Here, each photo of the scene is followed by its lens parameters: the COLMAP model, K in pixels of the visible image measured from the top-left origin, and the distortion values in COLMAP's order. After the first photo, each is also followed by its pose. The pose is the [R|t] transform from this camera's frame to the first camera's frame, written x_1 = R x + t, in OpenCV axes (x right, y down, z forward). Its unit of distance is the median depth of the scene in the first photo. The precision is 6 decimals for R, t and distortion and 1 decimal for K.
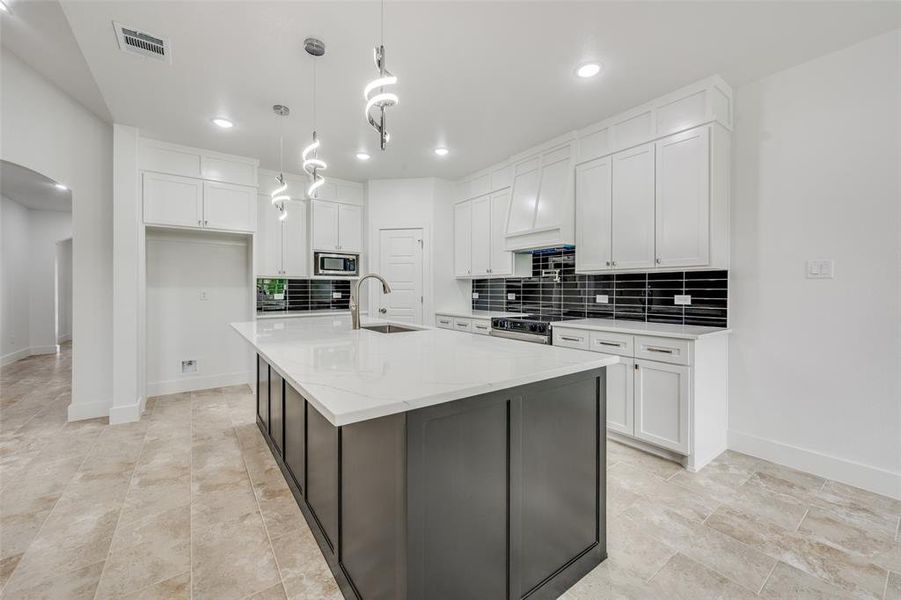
lens RADIAL K [[356.8, 0, 445.9], [0, 356.8, 288.4], [0, 0, 1]] dist [-0.000177, 0.000974]
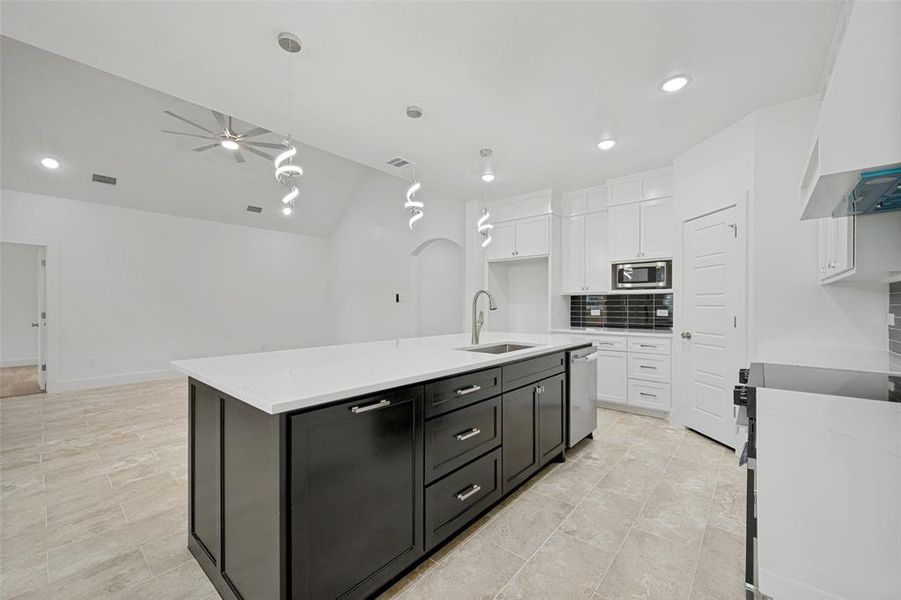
lens RADIAL K [[356.8, 0, 456.3], [0, 356.8, 308.4], [0, 0, 1]] dist [-0.000177, 0.000974]
pose [[0.257808, 0.006105, -0.966177, 0.710241], [0.001372, 0.999977, 0.006685, 0.006323], [0.966195, -0.003049, 0.257794, 0.668460]]
